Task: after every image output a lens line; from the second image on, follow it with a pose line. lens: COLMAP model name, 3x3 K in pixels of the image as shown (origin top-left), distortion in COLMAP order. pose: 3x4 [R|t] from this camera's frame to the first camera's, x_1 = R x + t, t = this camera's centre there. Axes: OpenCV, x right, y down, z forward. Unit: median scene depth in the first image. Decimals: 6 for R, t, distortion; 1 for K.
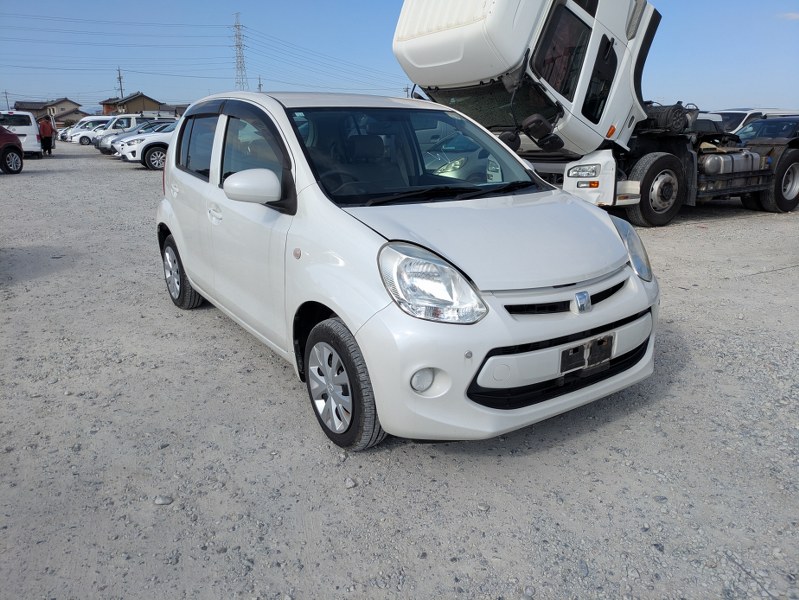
lens RADIAL K [[612.8, 0, 413.6], [0, 612.8, 298.9], [0, 0, 1]] dist [0.024384, -0.002450]
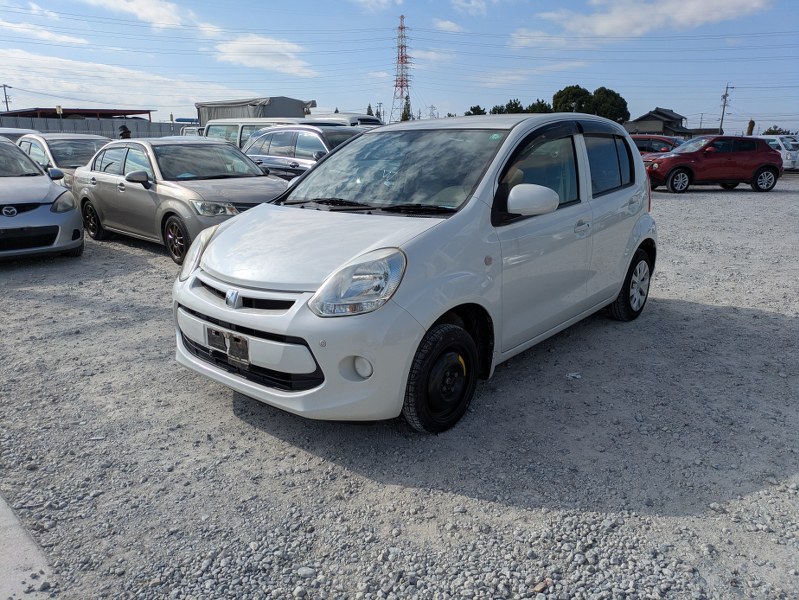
lens RADIAL K [[605.3, 0, 381.2], [0, 605.3, 302.6], [0, 0, 1]] dist [0.023627, -0.006211]
pose [[0.217613, 0.236955, -0.946835, 1.370056], [-0.256773, 0.949810, 0.178685, -0.254135], [0.941654, 0.204238, 0.267534, 0.924582]]
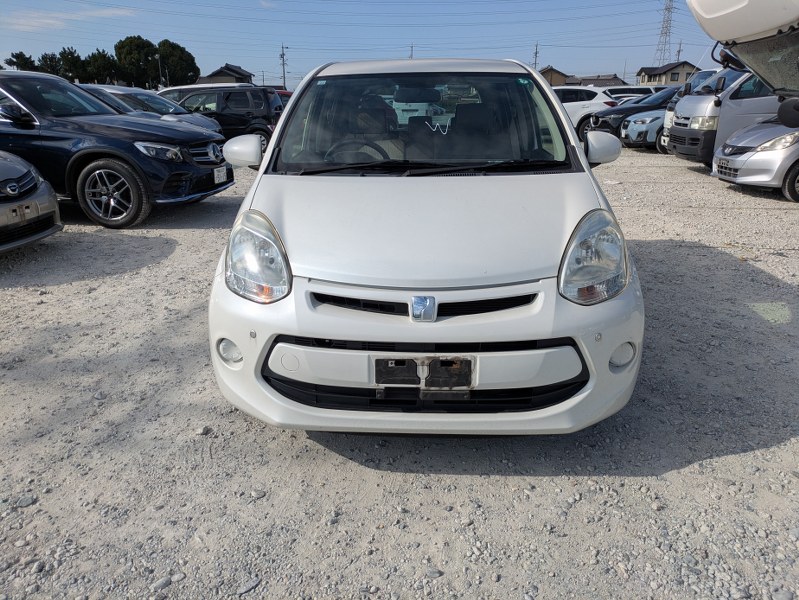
lens RADIAL K [[605.3, 0, 381.2], [0, 605.3, 302.6], [0, 0, 1]] dist [0.023627, -0.006211]
pose [[0.780203, 0.187642, -0.596719, 0.683315], [-0.157012, 0.982153, 0.103553, -0.074005], [0.605500, 0.012899, 0.795741, 0.313459]]
